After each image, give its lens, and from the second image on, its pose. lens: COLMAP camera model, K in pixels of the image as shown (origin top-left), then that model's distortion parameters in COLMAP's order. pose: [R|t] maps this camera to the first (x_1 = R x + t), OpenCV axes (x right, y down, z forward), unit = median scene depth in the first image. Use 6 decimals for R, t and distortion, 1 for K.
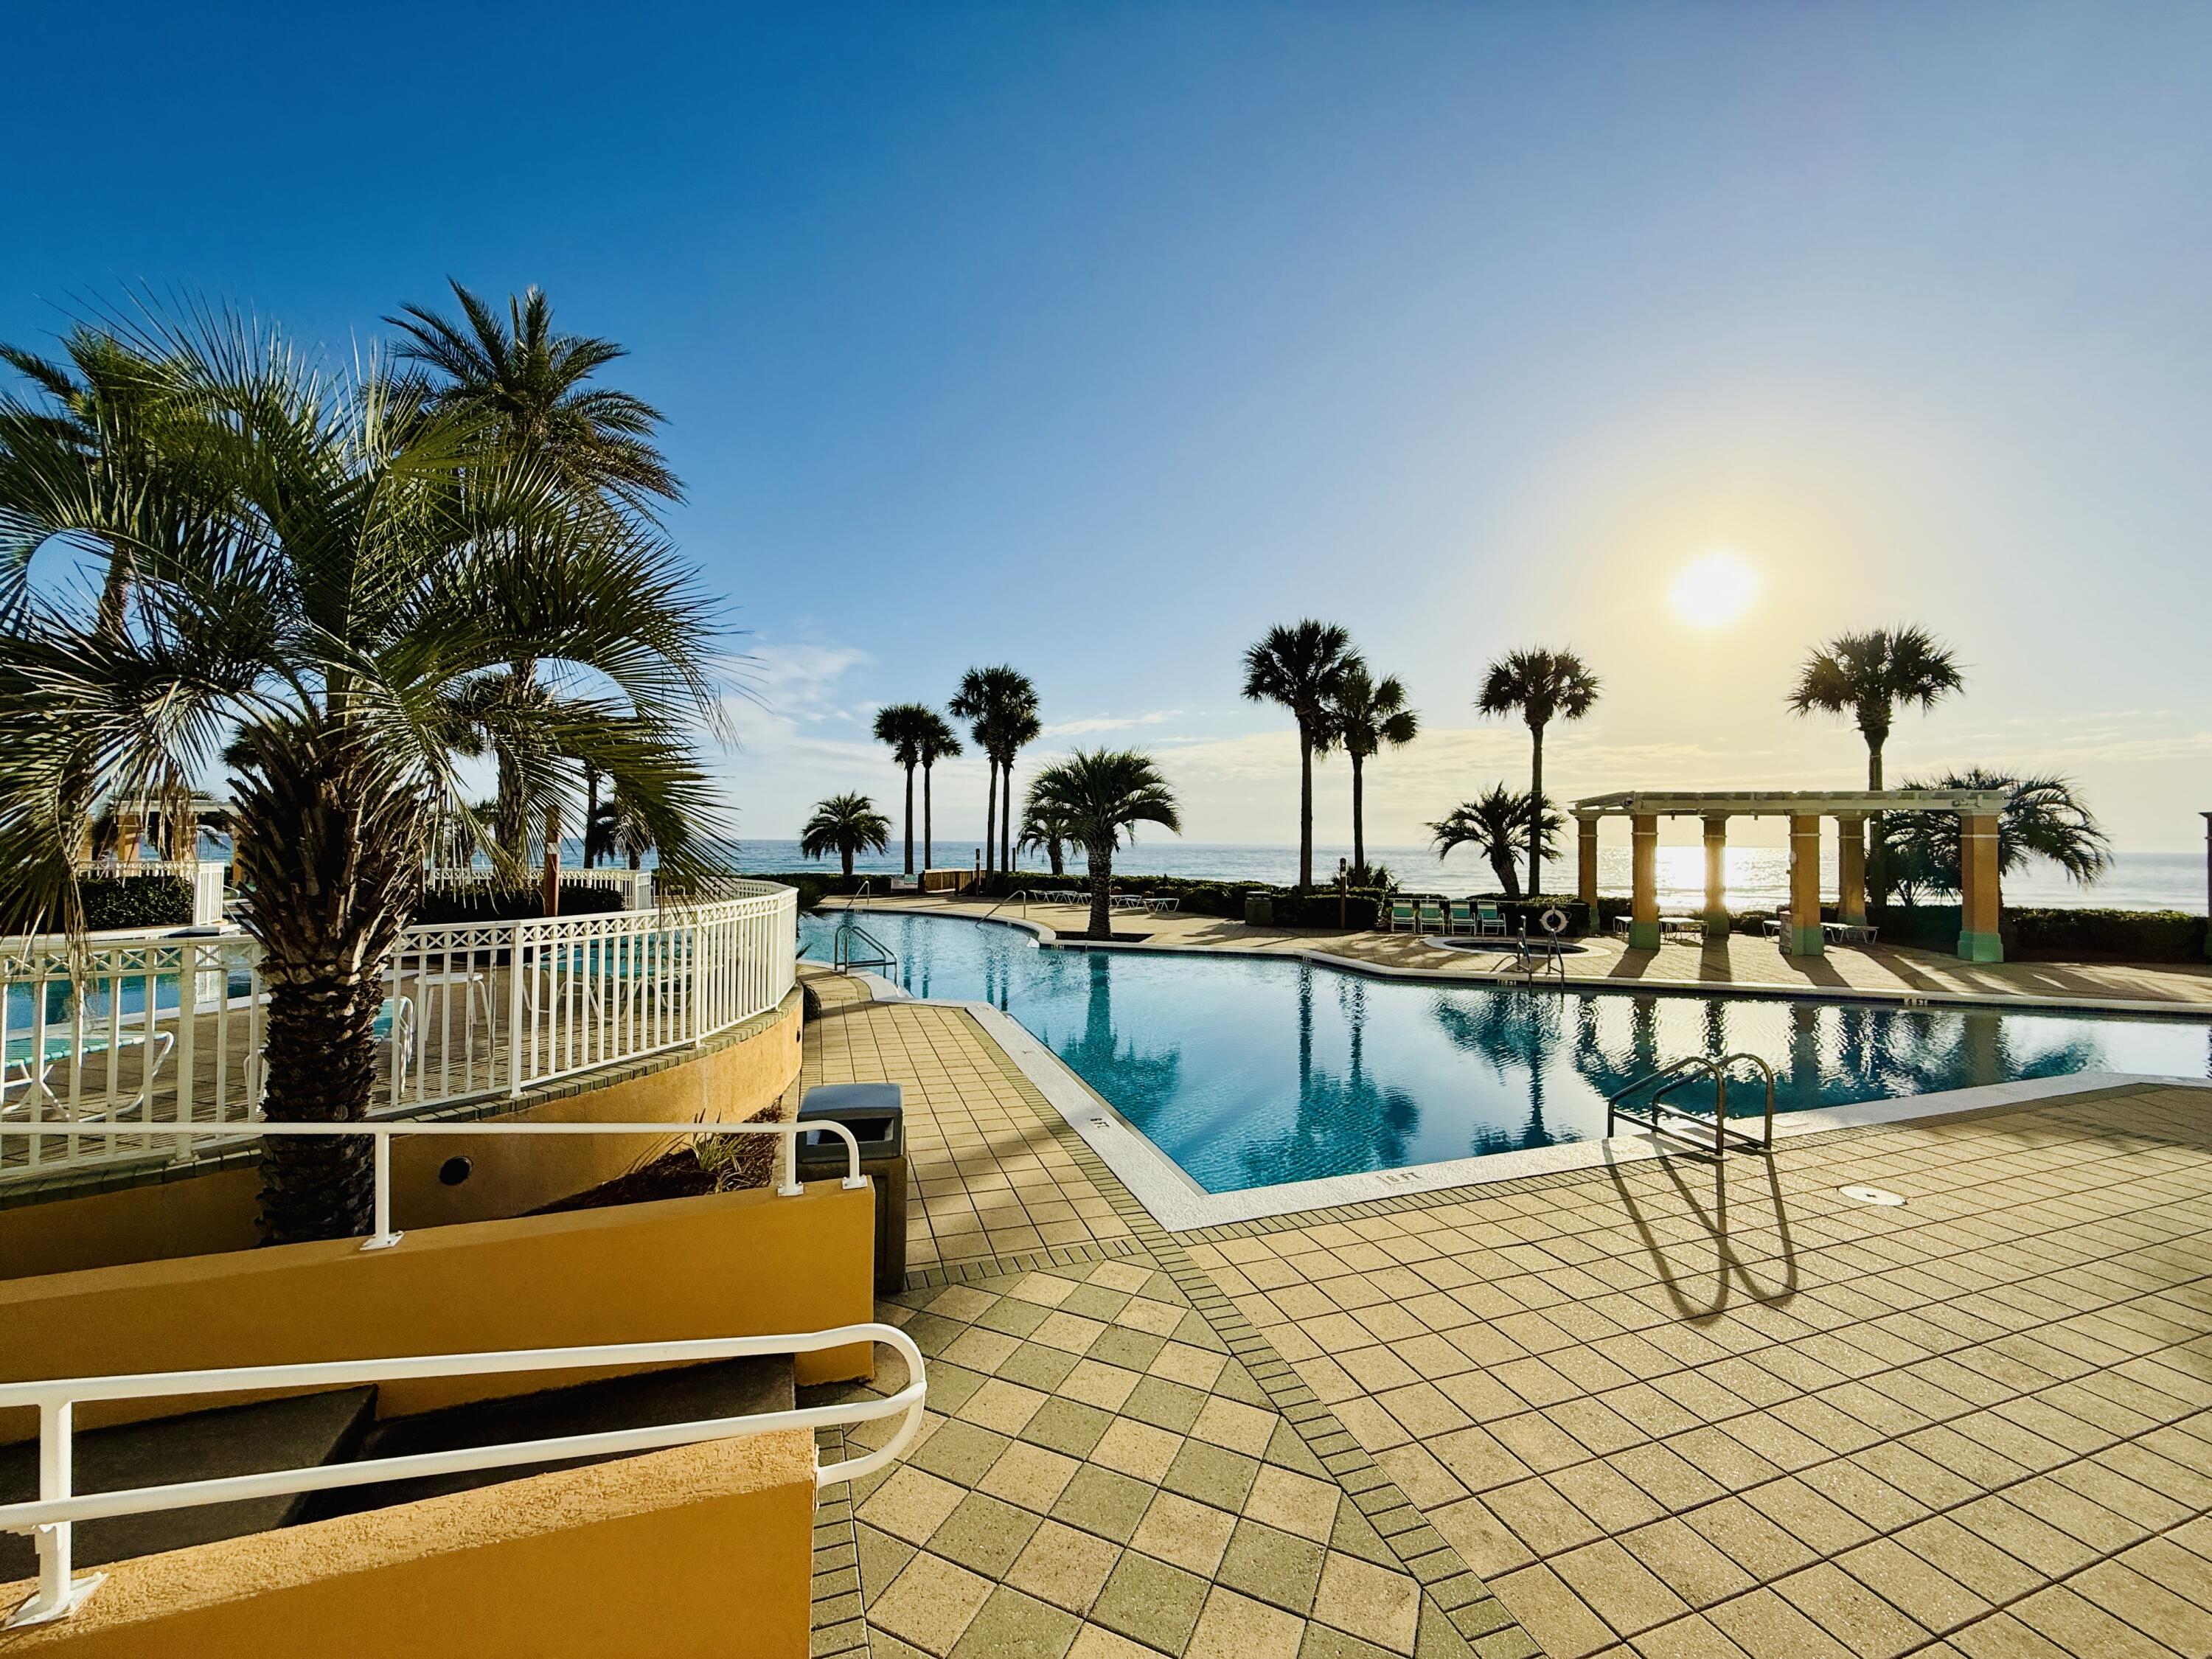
lens RADIAL K [[879.5, 0, 1106.9], [0, 879.5, 839.8], [0, 0, 1]] dist [0.002267, 0.000220]
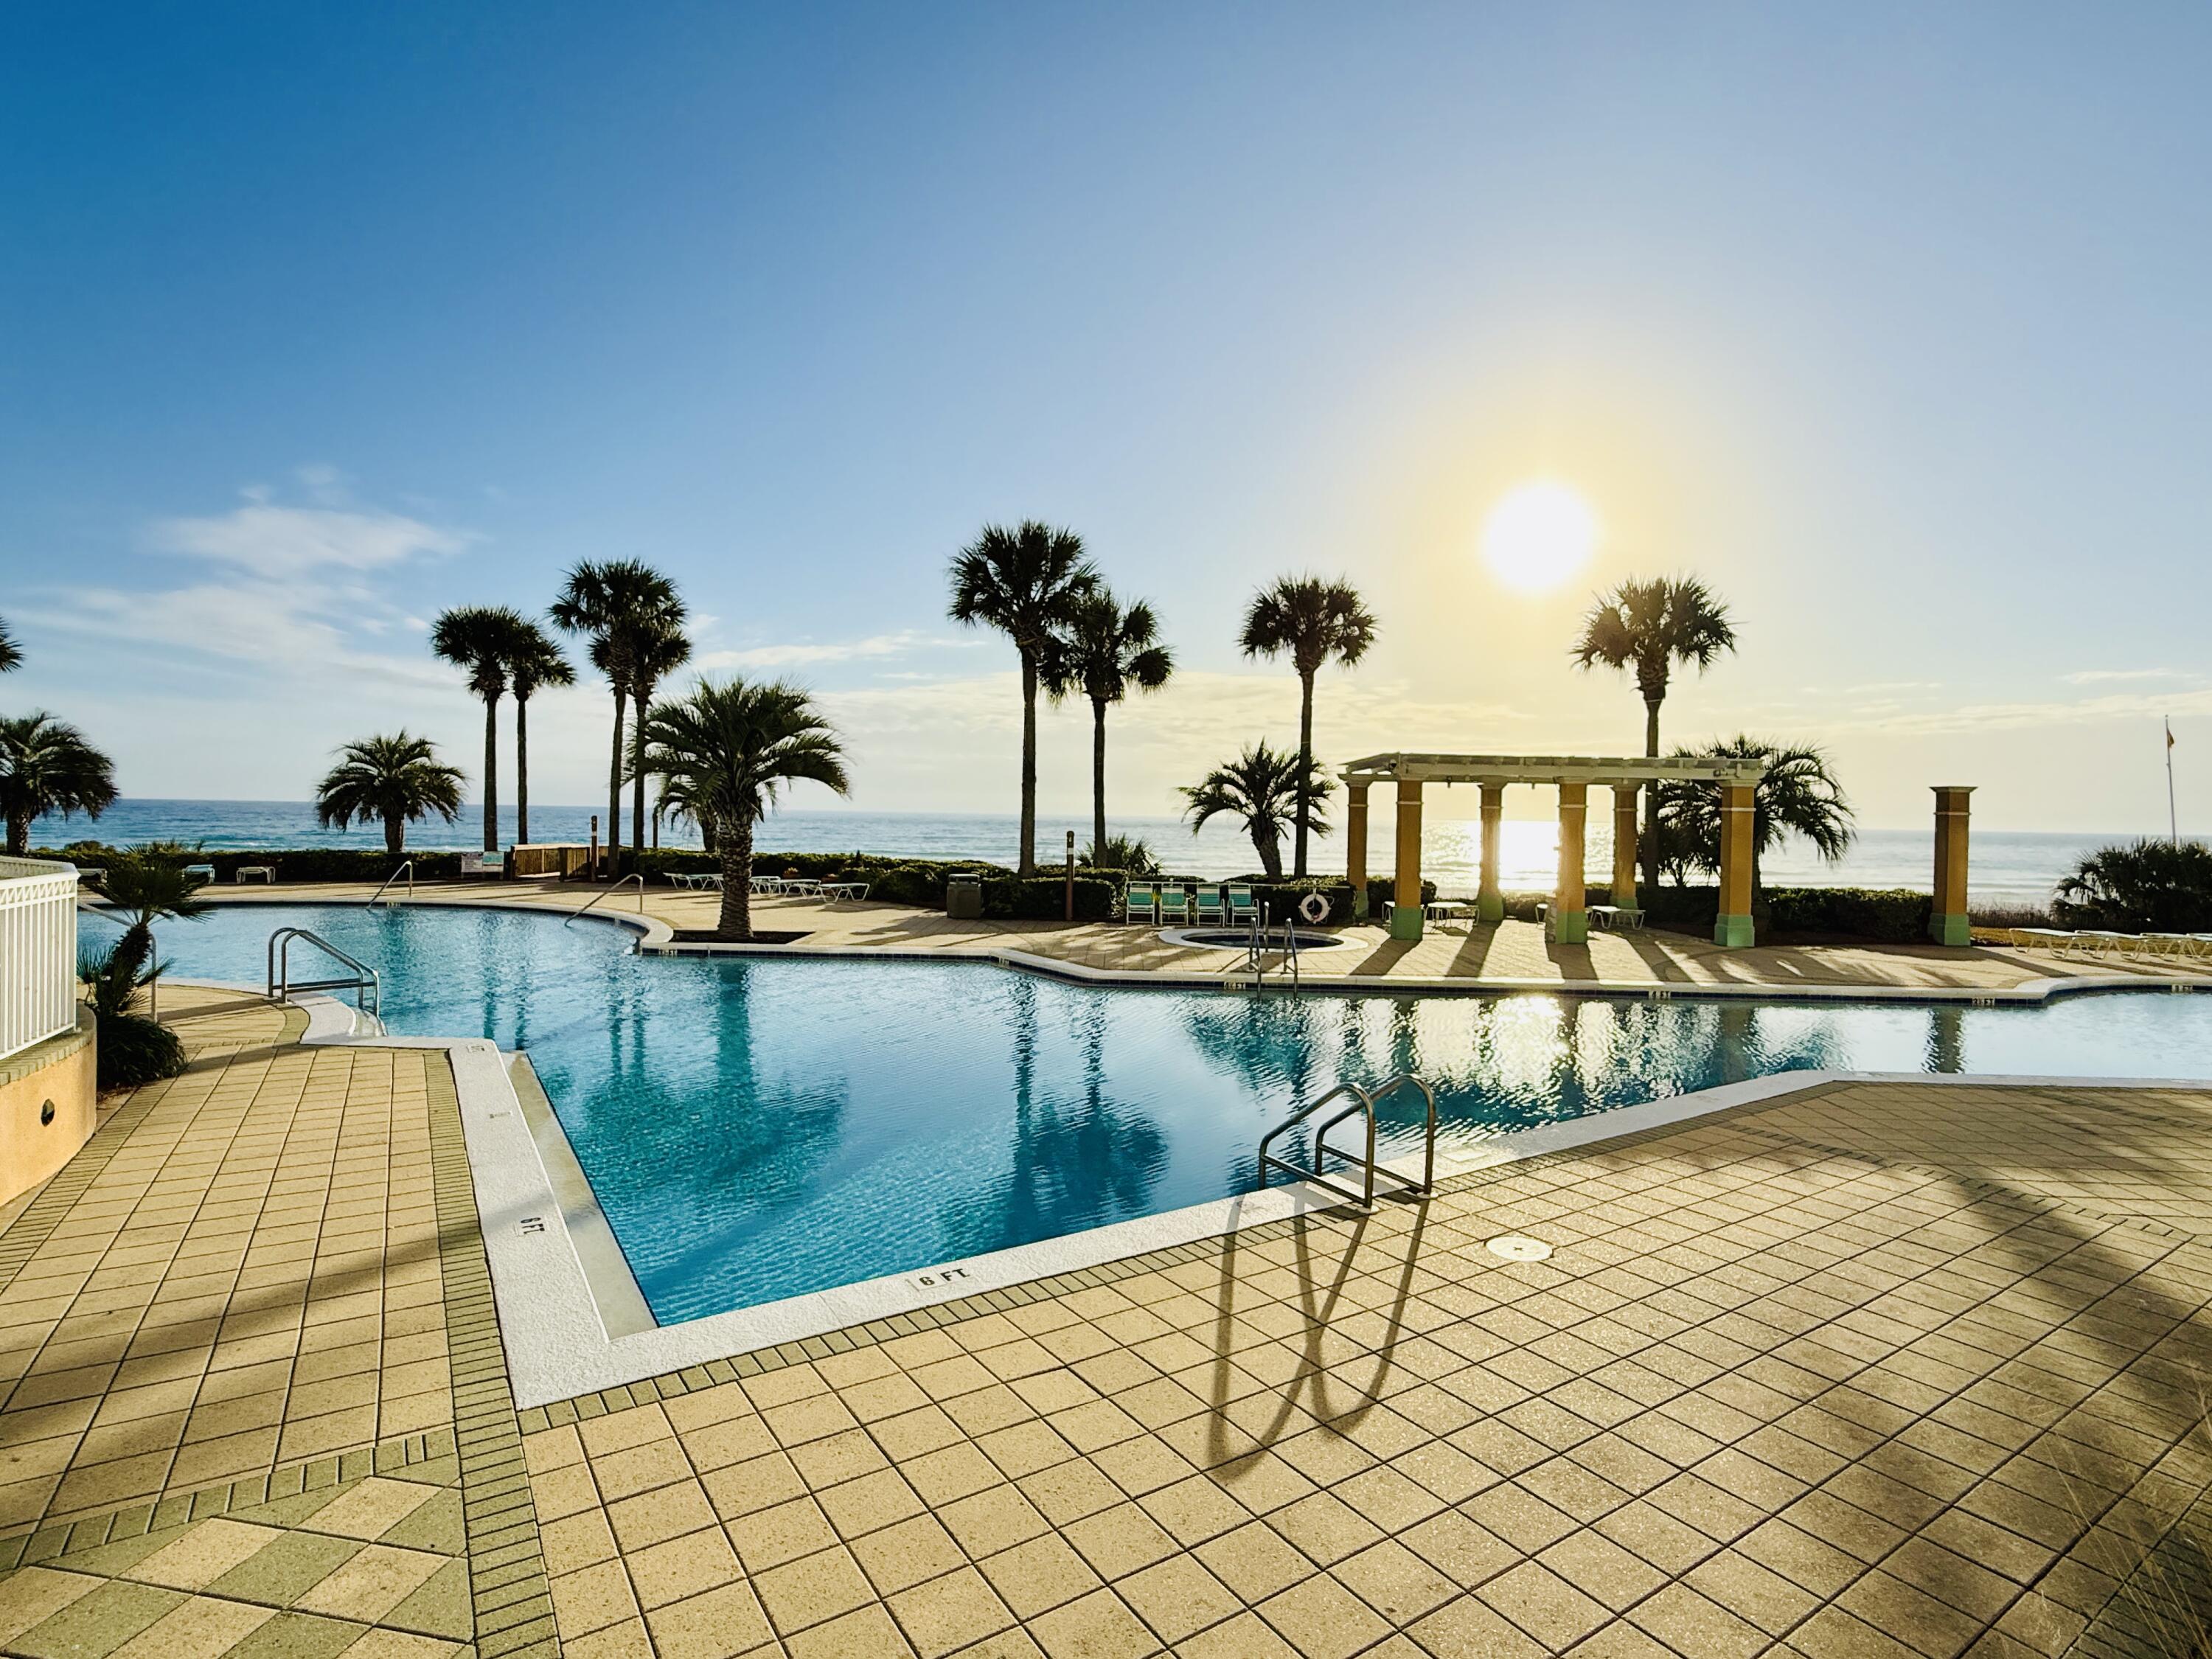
lens RADIAL K [[1119.8, 0, 1113.2], [0, 1119.8, 829.6], [0, 0, 1]] dist [0.007050, -0.000717]
pose [[0.970052, 0.005215, 0.242841, 0.065685], [-0.009738, 0.999801, 0.017426, 0.002235], [-0.242701, -0.019269, 0.969910, 0.027288]]
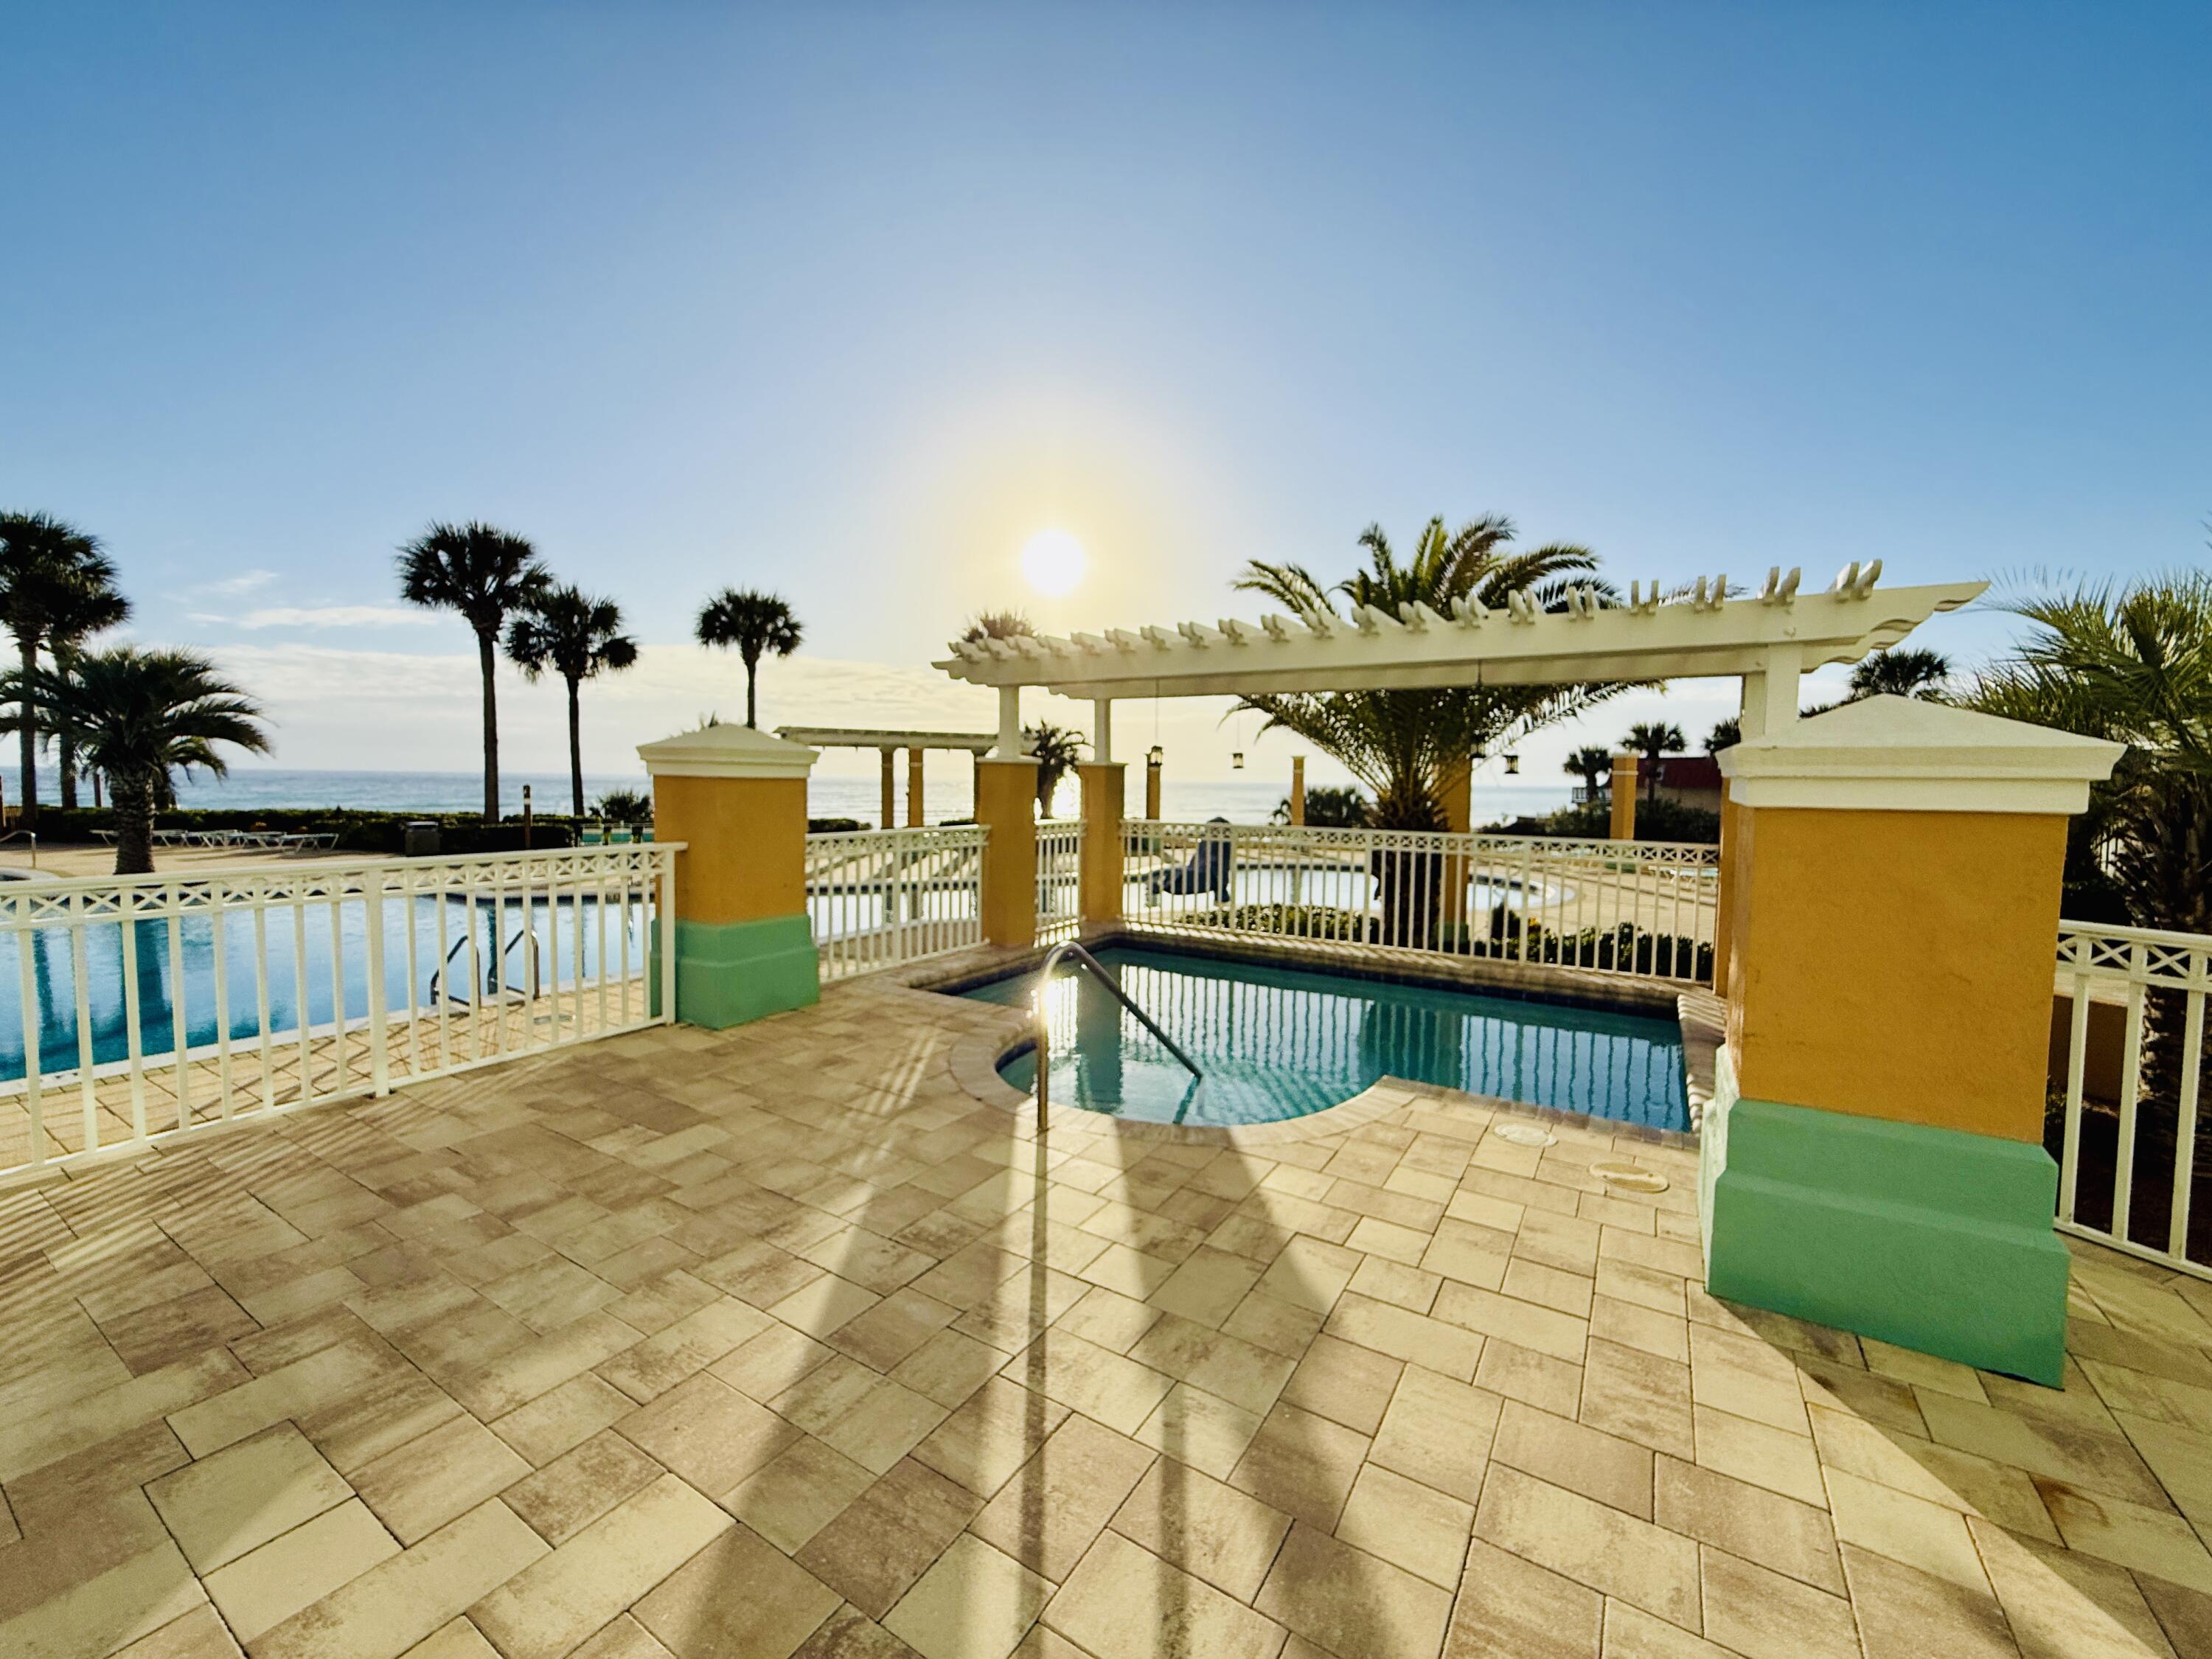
lens RADIAL K [[879.5, 0, 1105.9], [0, 879.5, 827.5], [0, 0, 1]] dist [0.002267, 0.000220]
pose [[0.787513, -0.032386, 0.615447, 0.180596], [-0.007457, 0.998044, 0.062061, 0.003254], [-0.616253, -0.053463, 0.785731, -0.142950]]
